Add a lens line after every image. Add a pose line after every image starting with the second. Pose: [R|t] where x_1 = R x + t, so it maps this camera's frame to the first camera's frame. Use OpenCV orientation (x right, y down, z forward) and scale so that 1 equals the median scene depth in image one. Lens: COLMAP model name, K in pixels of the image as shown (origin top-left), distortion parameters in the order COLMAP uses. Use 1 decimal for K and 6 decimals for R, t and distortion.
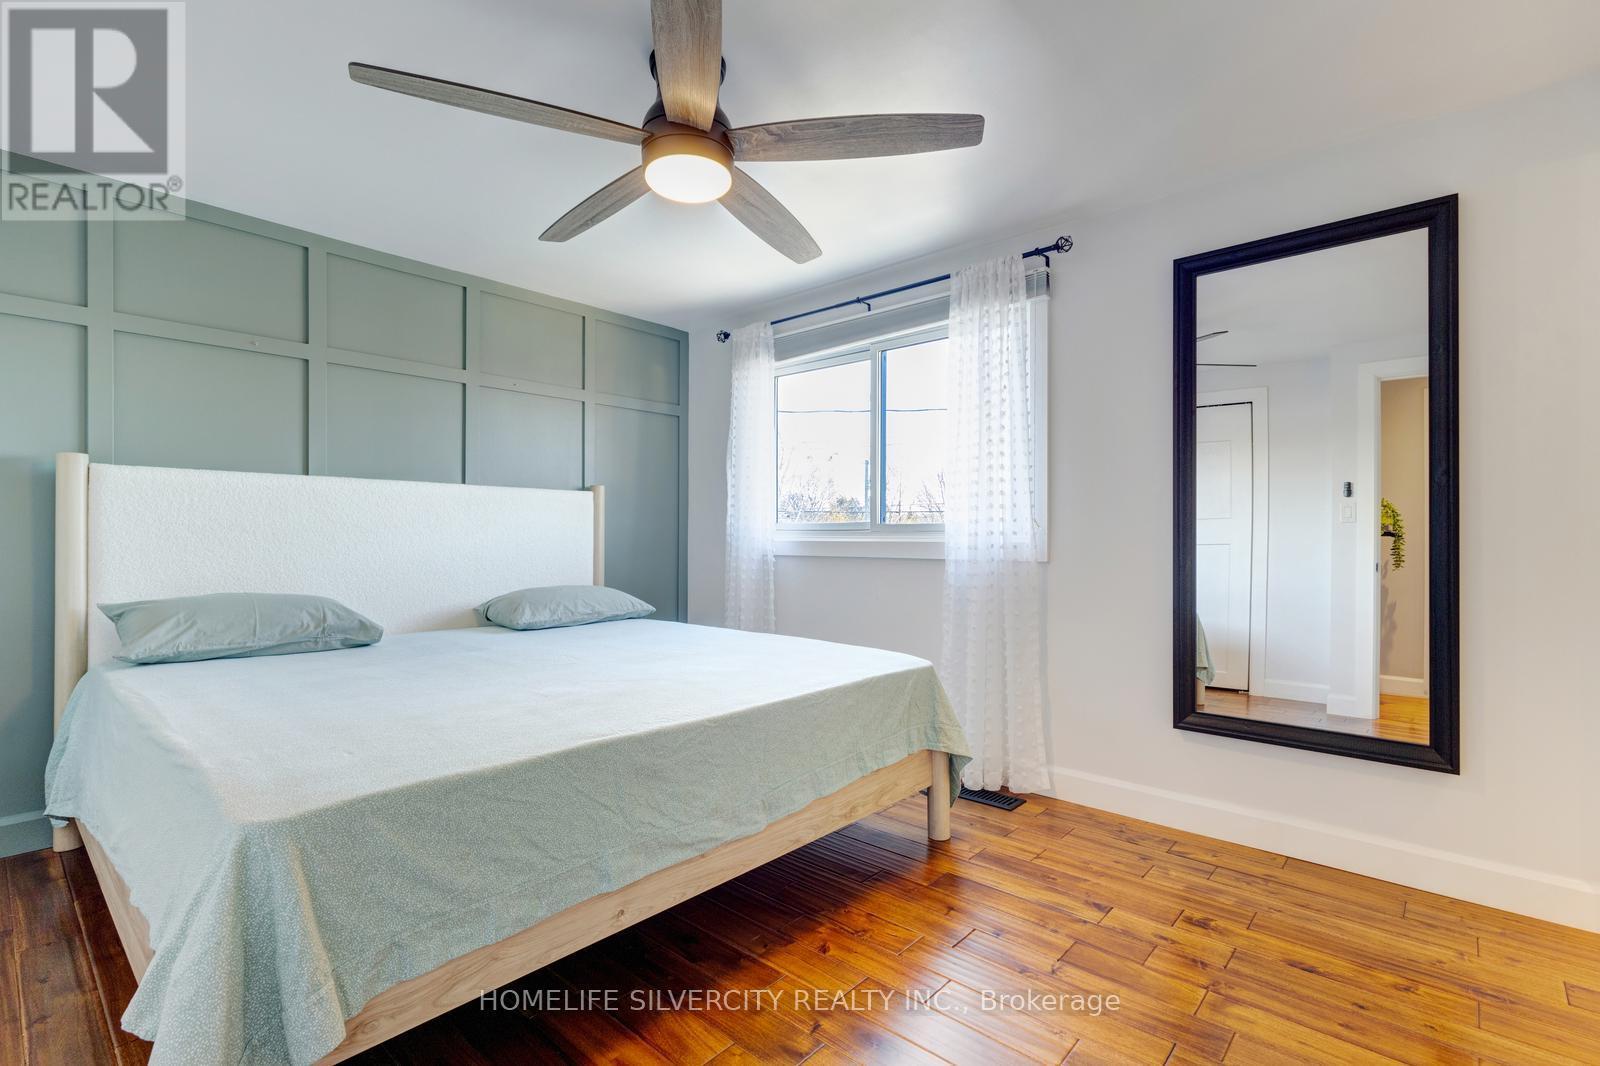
lens RADIAL K [[744.2, 0, 793.1], [0, 744.2, 535.2], [0, 0, 1]] dist [0.006360, -0.000352]
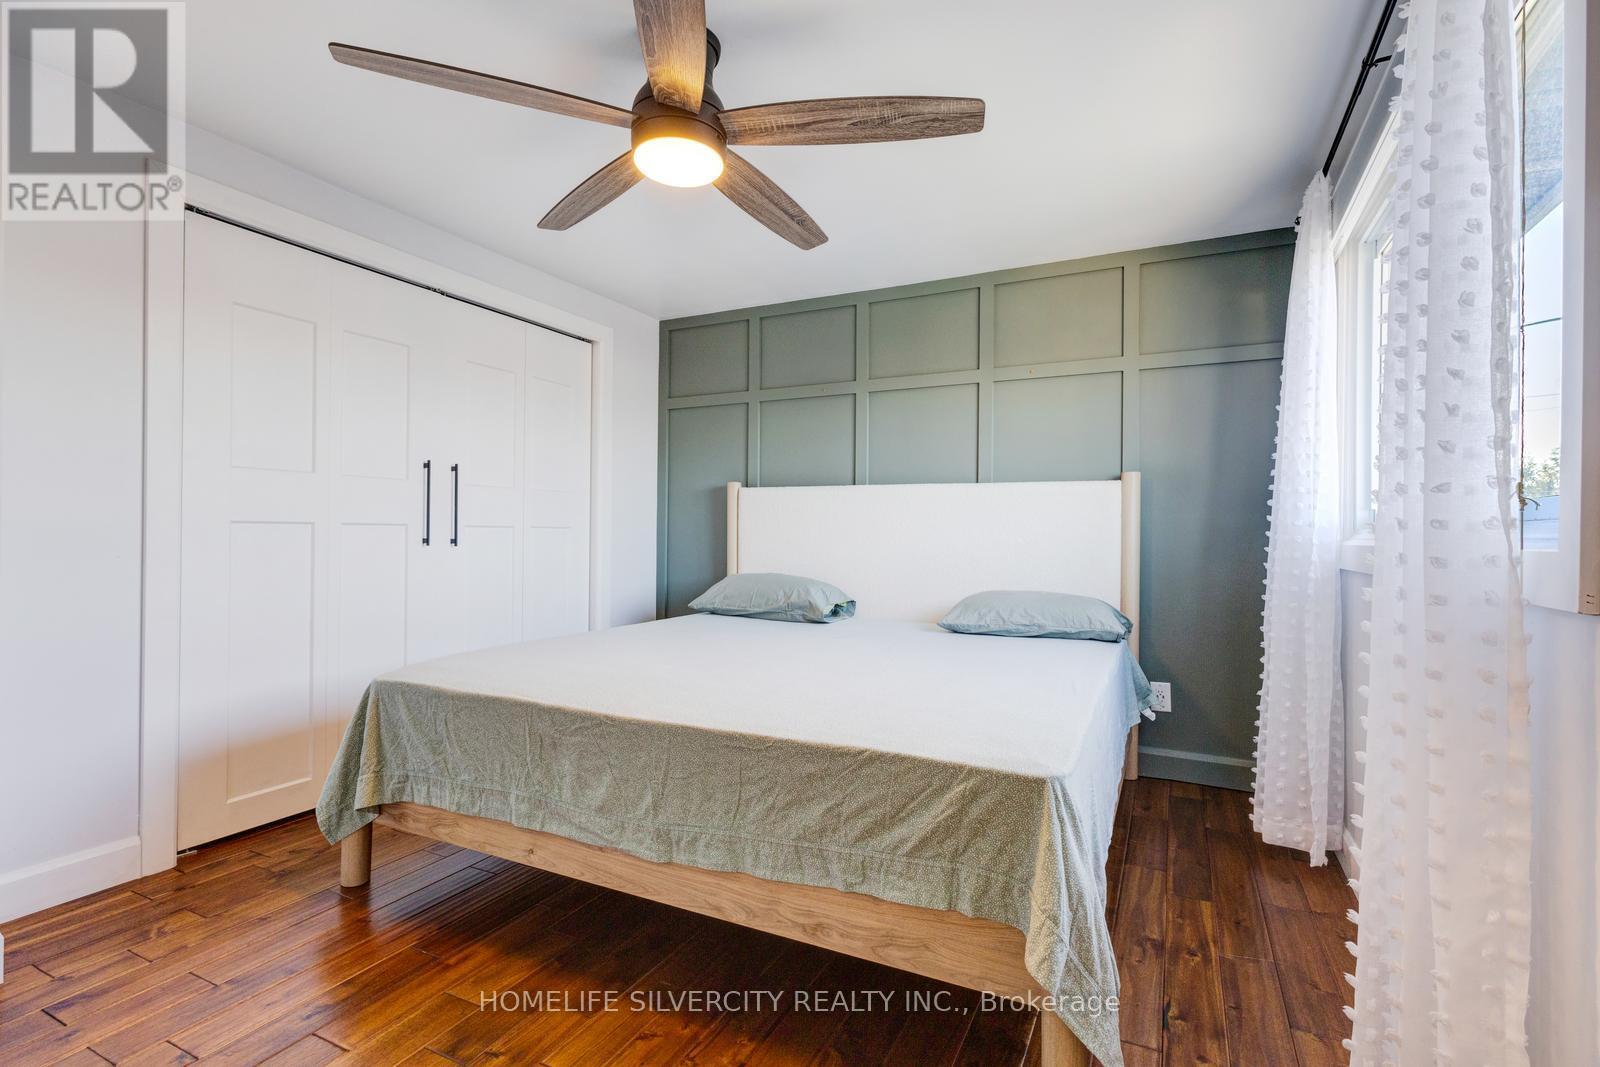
lens RADIAL K [[744.2, 0, 799.2], [0, 744.2, 529.3], [0, 0, 1]] dist [0.006360, -0.000352]
pose [[0.272071, -0.004948, -0.962265, 0.622138], [-0.005614, 0.999962, -0.006729, 0.003486], [0.962261, 0.007233, 0.272033, 0.664135]]
